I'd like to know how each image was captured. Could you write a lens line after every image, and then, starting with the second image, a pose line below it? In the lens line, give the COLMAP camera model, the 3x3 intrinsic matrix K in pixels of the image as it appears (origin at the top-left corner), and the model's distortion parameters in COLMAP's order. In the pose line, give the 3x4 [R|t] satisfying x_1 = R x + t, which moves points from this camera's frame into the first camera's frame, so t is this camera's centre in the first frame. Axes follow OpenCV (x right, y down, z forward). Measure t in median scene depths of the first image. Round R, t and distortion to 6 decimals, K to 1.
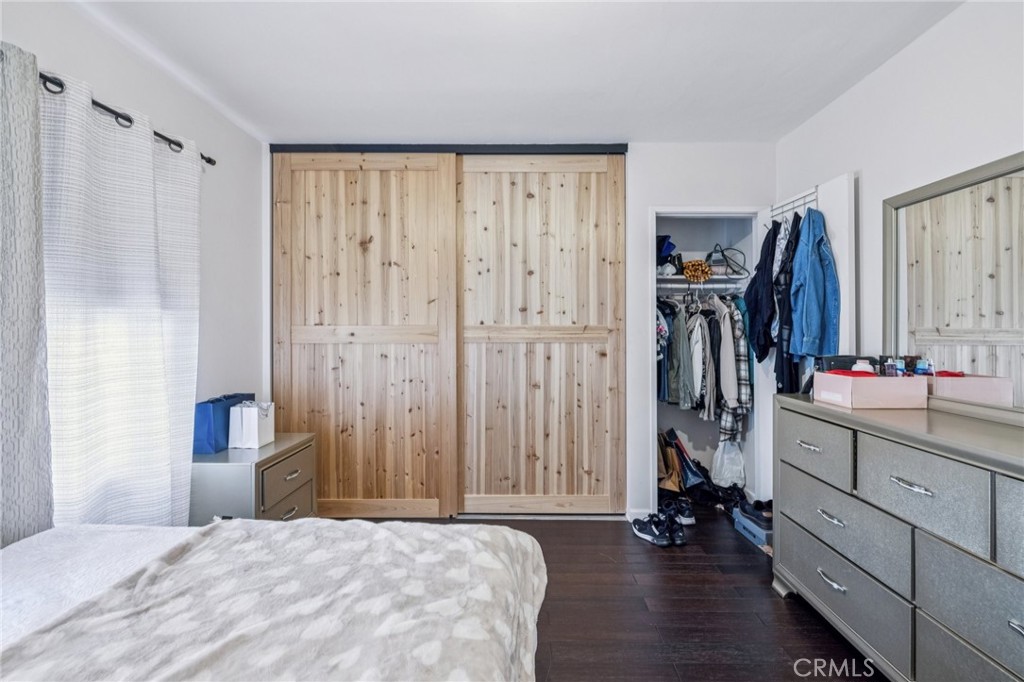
lens RADIAL K [[423.4, 0, 517.4], [0, 423.4, 334.1], [0, 0, 1]] dist [-0.000133, 0.000251]
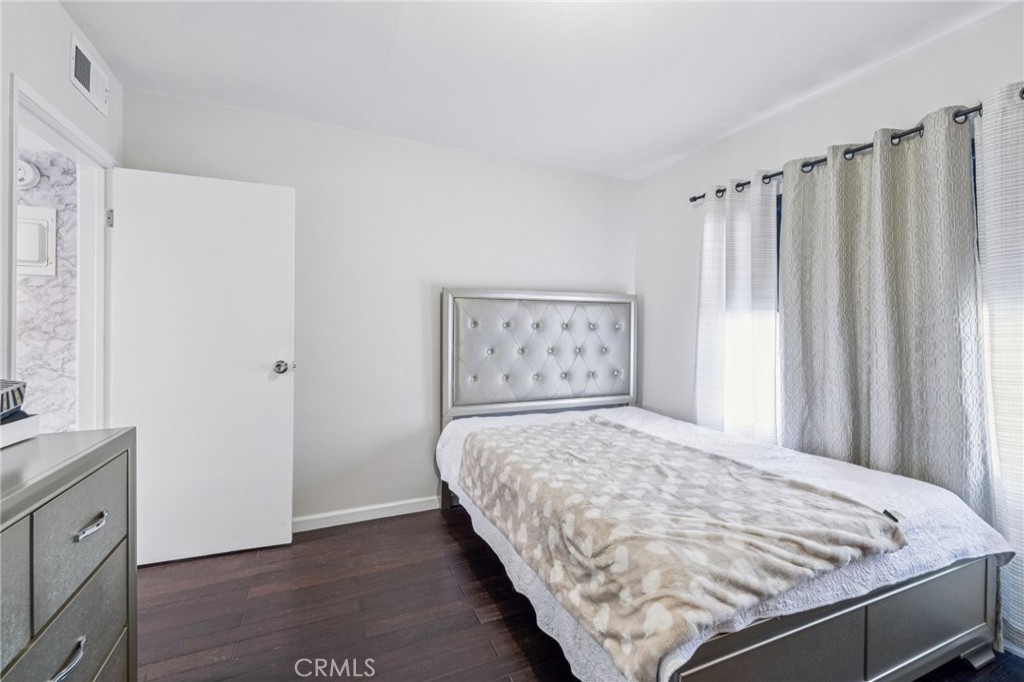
lens RADIAL K [[423.4, 0, 510.2], [0, 423.4, 334.3], [0, 0, 1]] dist [-0.000133, 0.000251]
pose [[-0.912291, -0.000176, -0.409543, 0.752116], [-0.003492, 0.999967, 0.007348, 0.014695], [0.409528, 0.008133, -0.912261, 2.201572]]
